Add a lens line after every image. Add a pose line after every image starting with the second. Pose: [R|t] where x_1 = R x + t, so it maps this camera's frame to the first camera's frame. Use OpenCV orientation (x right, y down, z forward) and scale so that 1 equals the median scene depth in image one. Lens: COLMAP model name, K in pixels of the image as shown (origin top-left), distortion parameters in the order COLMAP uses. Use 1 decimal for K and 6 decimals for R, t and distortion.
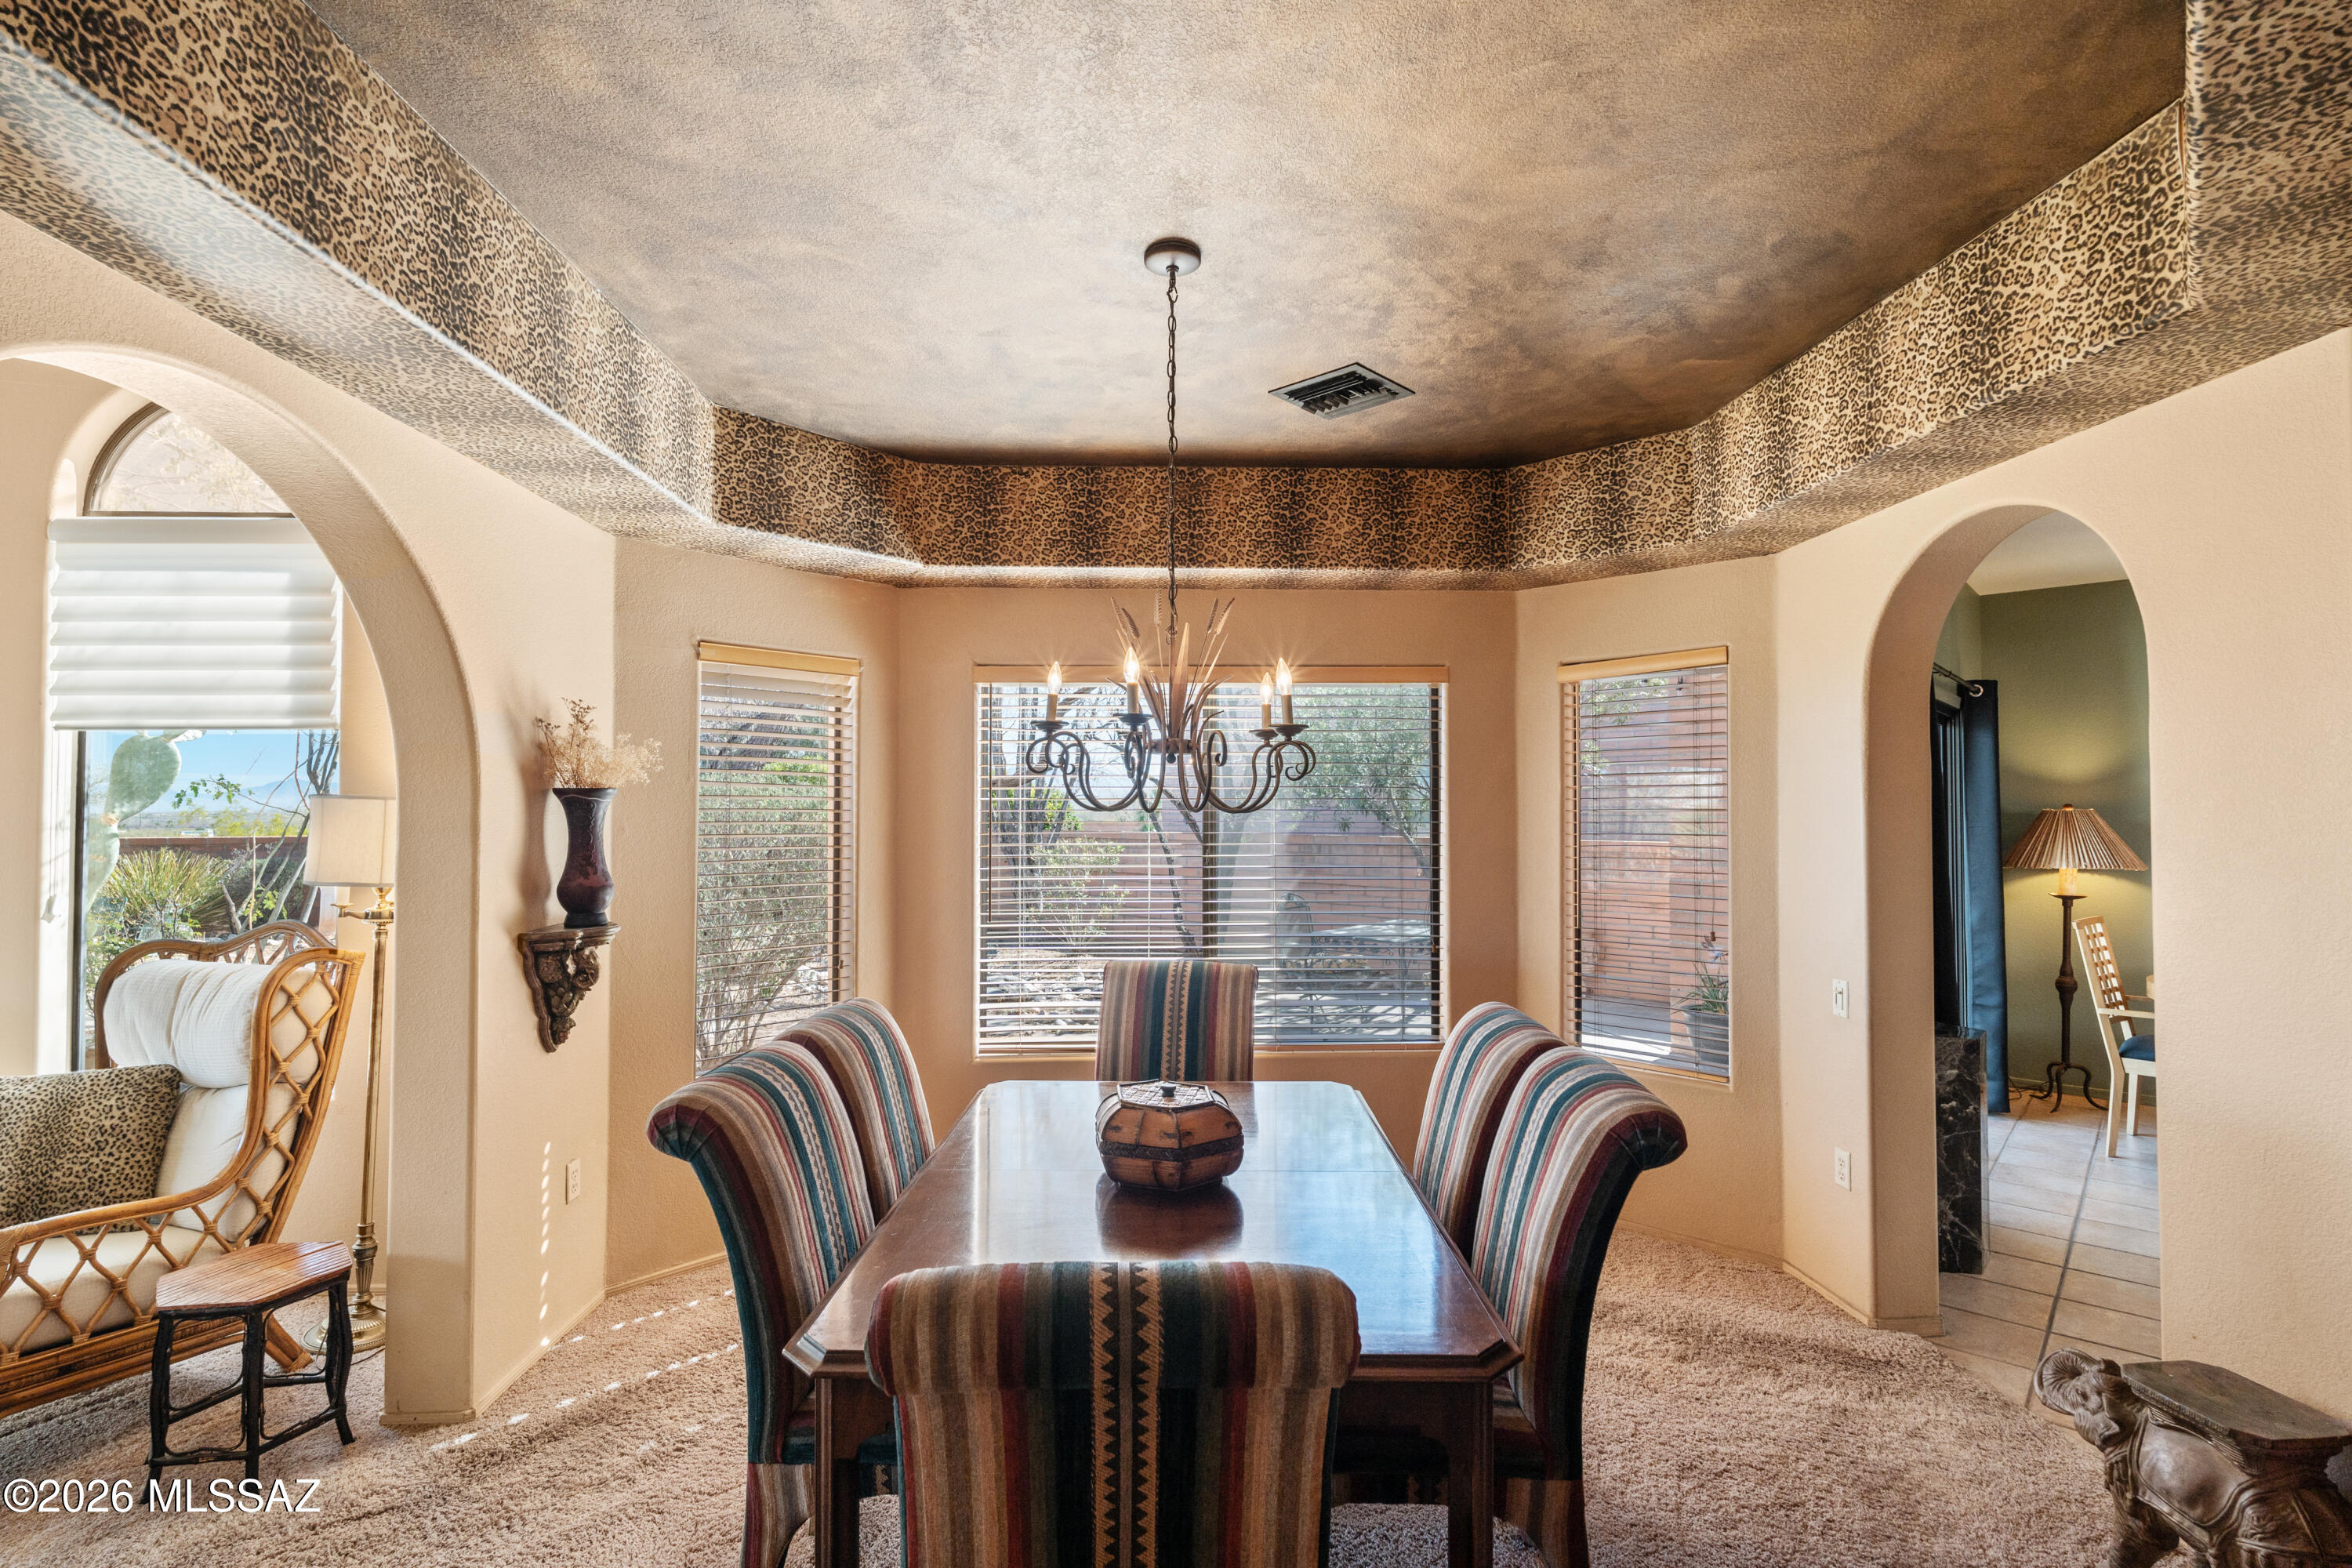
lens RADIAL K [[1127.4, 0, 1175.0], [0, 1127.4, 792.2], [0, 0, 1]] dist [0.001379, -0.000076]
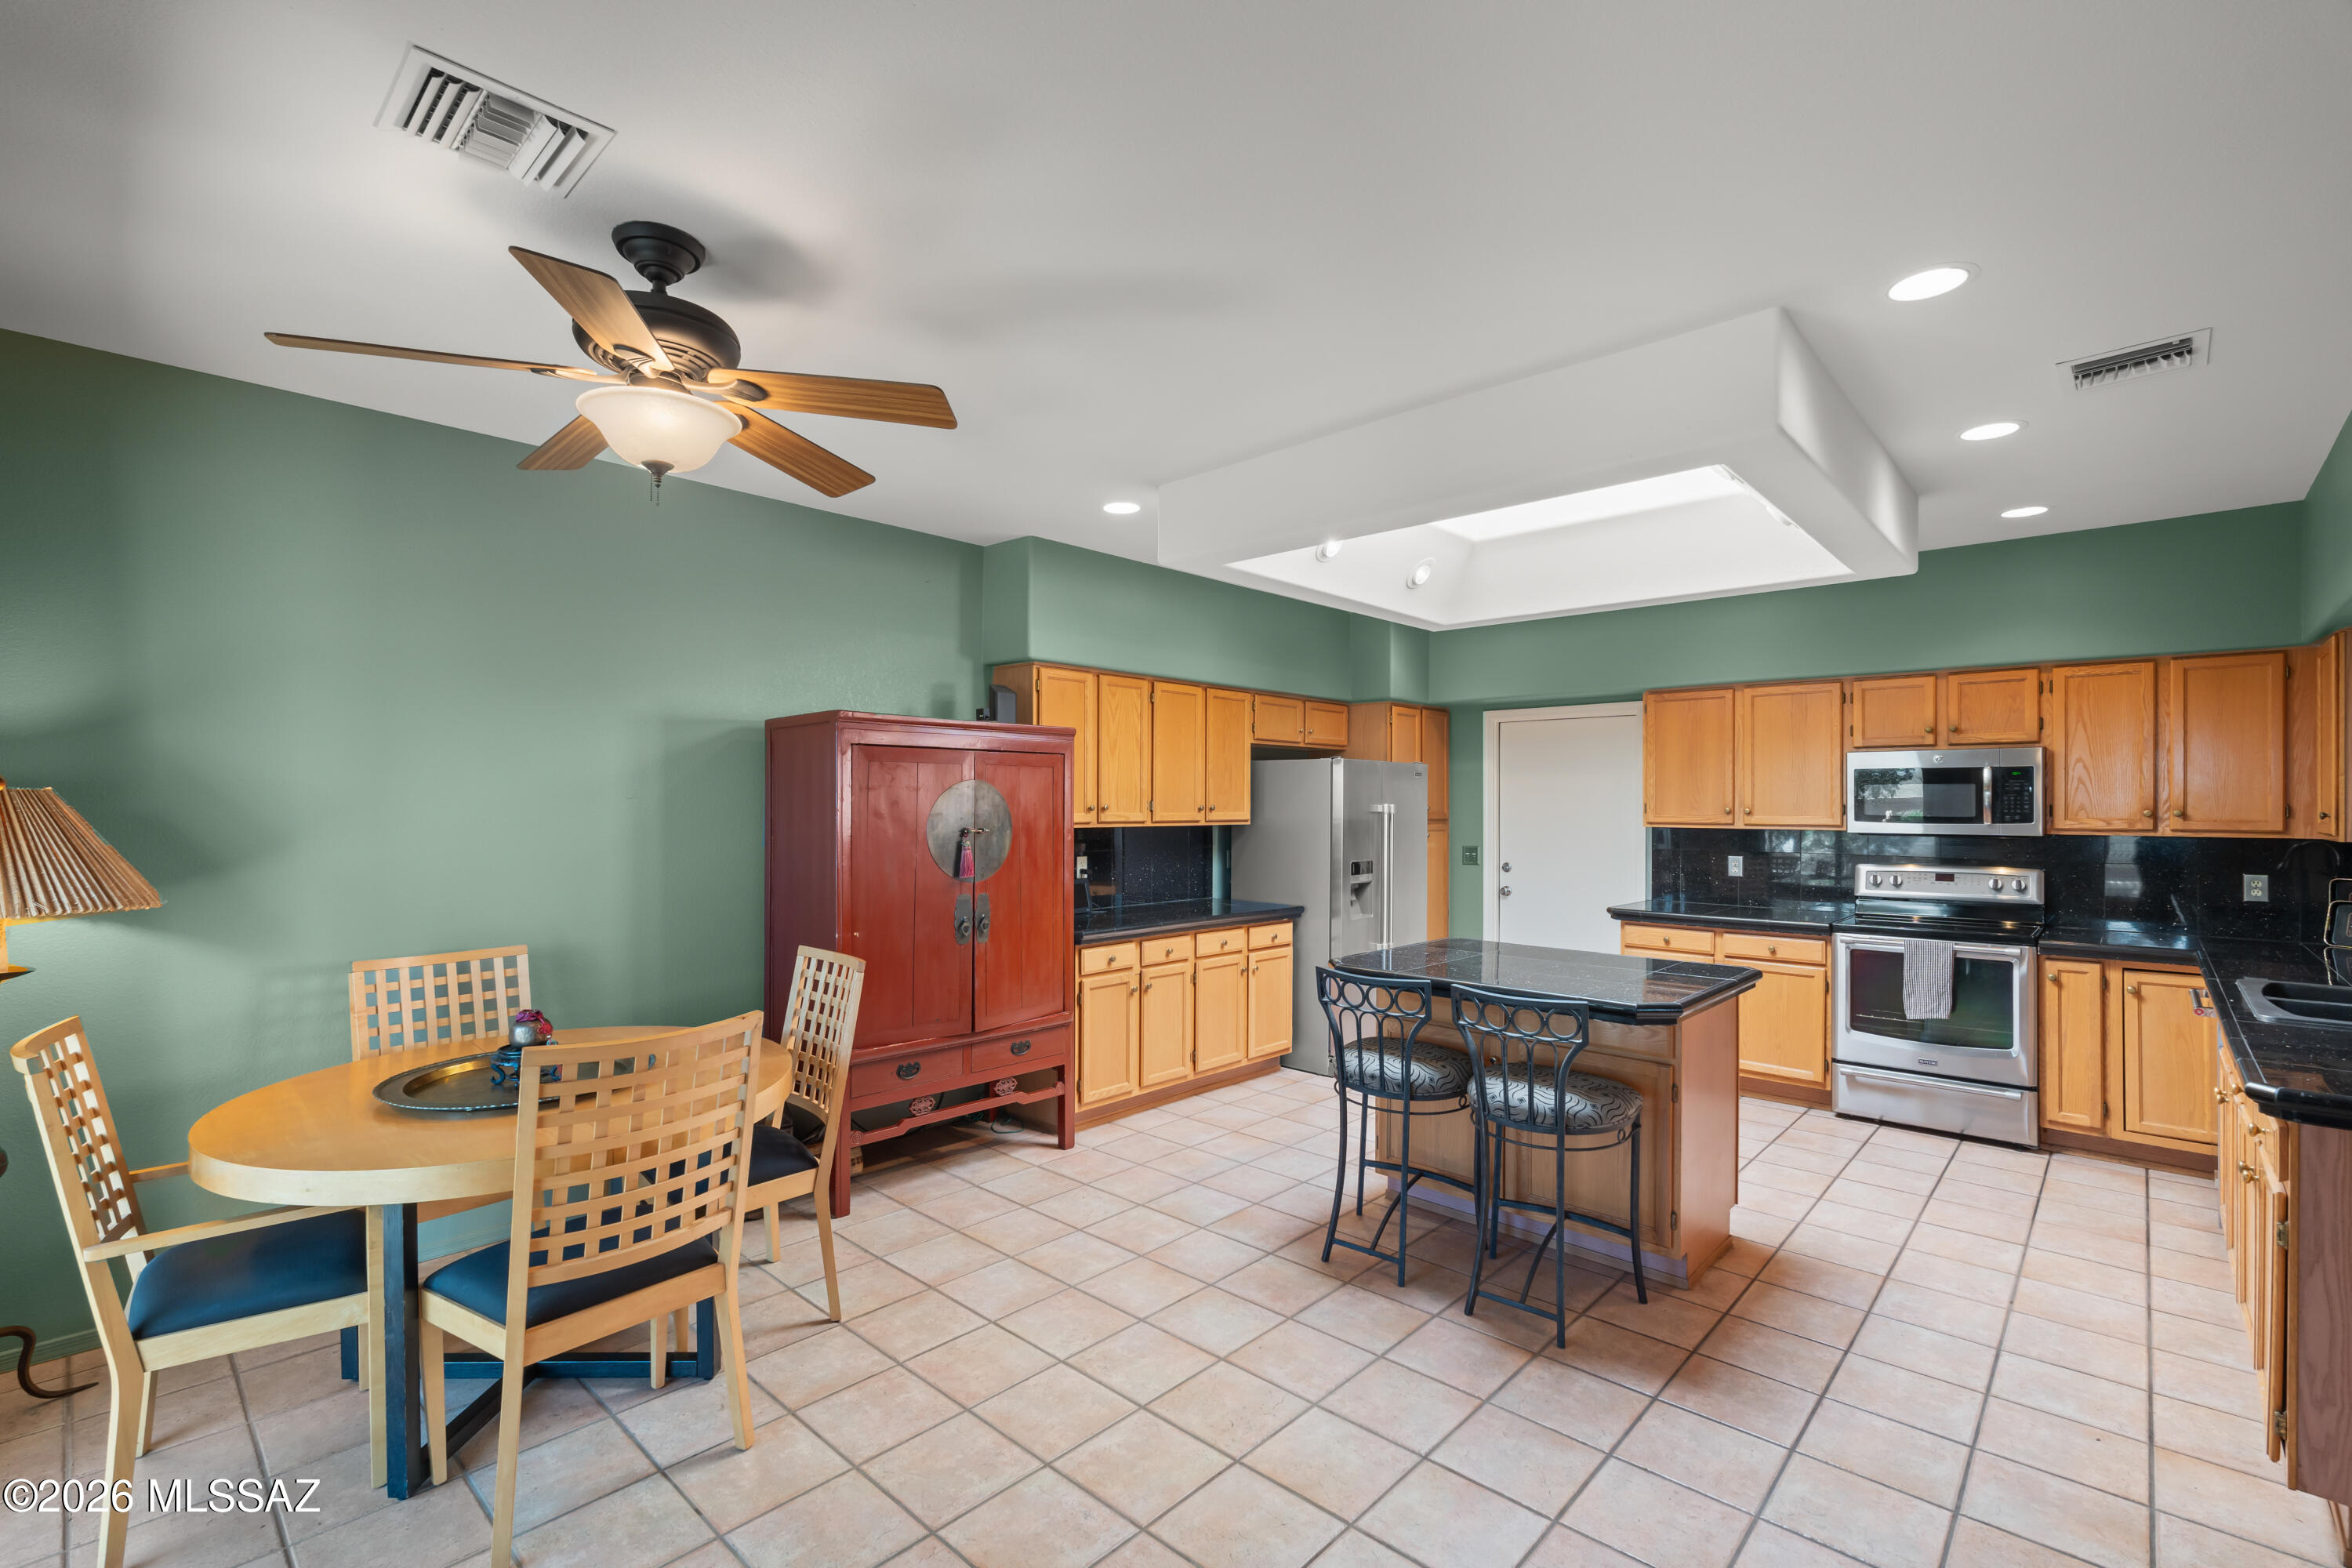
lens RADIAL K [[1040.5, 0, 1178.7], [0, 1040.5, 794.3], [0, 0, 1]] dist [-0.001365, 0.000364]
pose [[-0.007513, 0.007982, 0.999940, 0.516475], [-0.020231, 0.999762, -0.008133, 0.016441], [-0.999767, -0.020291, -0.007349, 0.733309]]
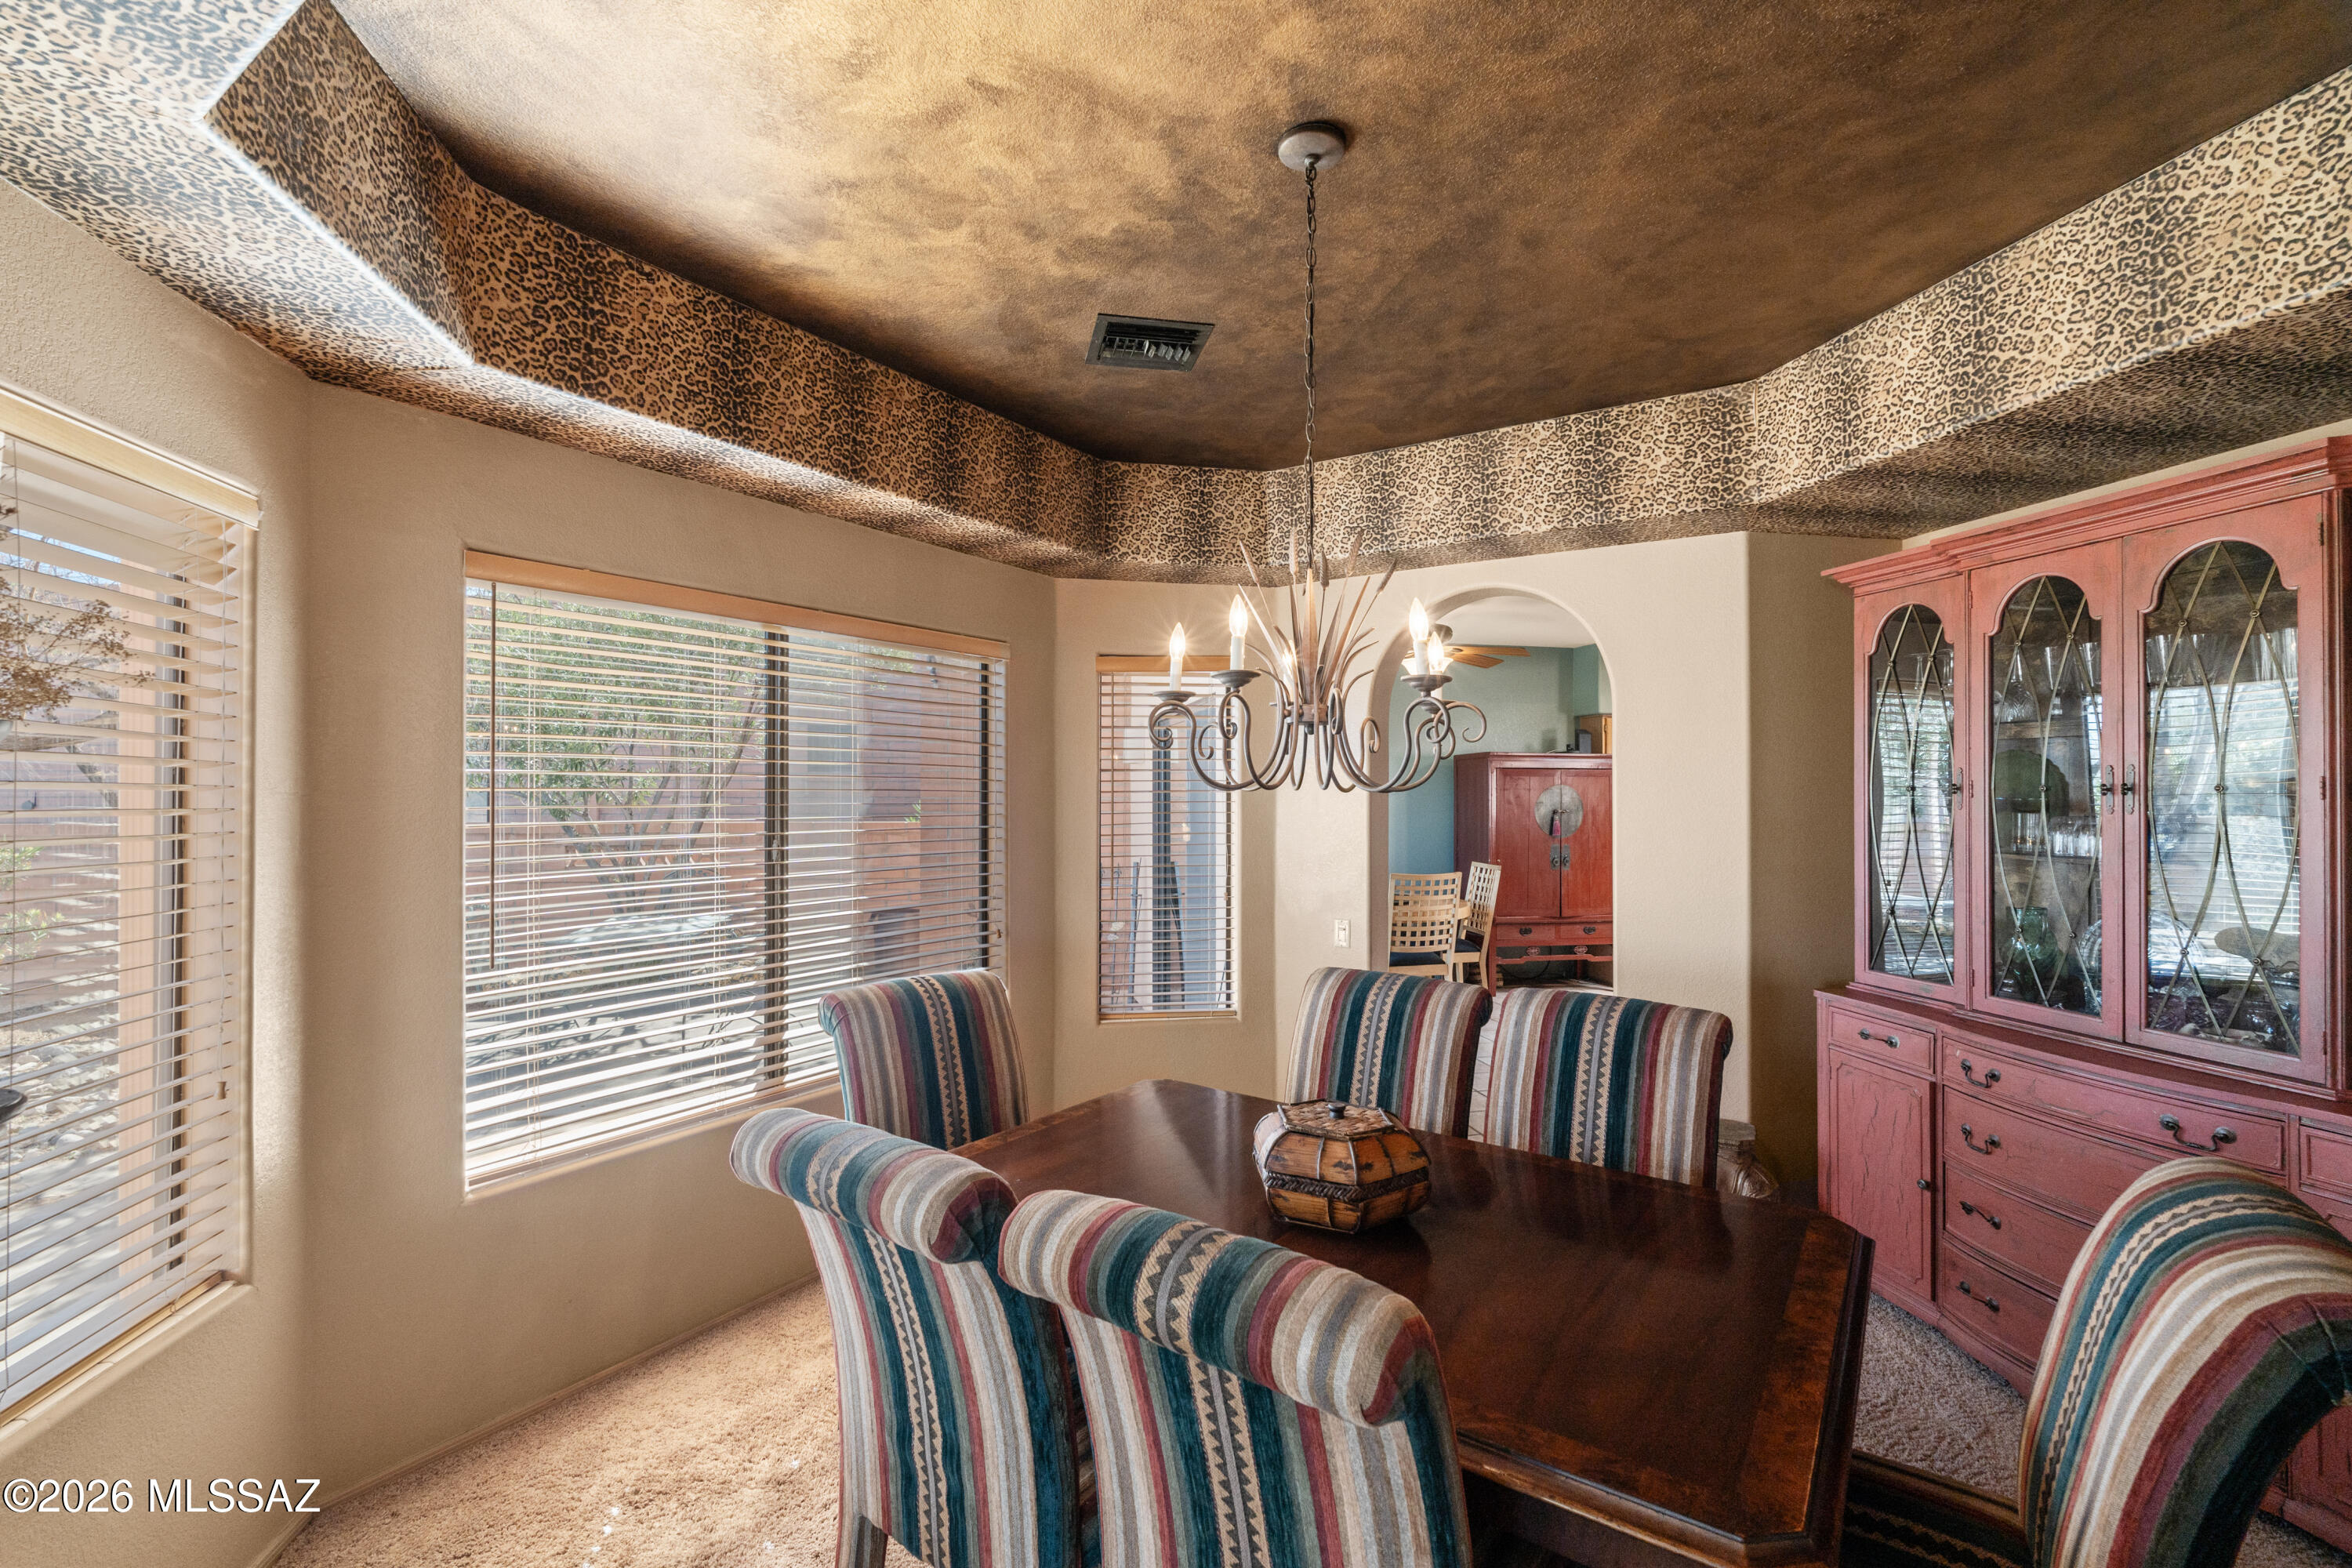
lens RADIAL K [[1040.5, 0, 1178.7], [0, 1040.5, 794.3], [0, 0, 1]] dist [-0.001365, 0.000364]
pose [[0.570747, 0.001380, 0.821125, -0.461254], [-0.015283, 0.999843, 0.008943, 0.009582], [-0.820984, -0.017653, 0.570679, 0.404197]]
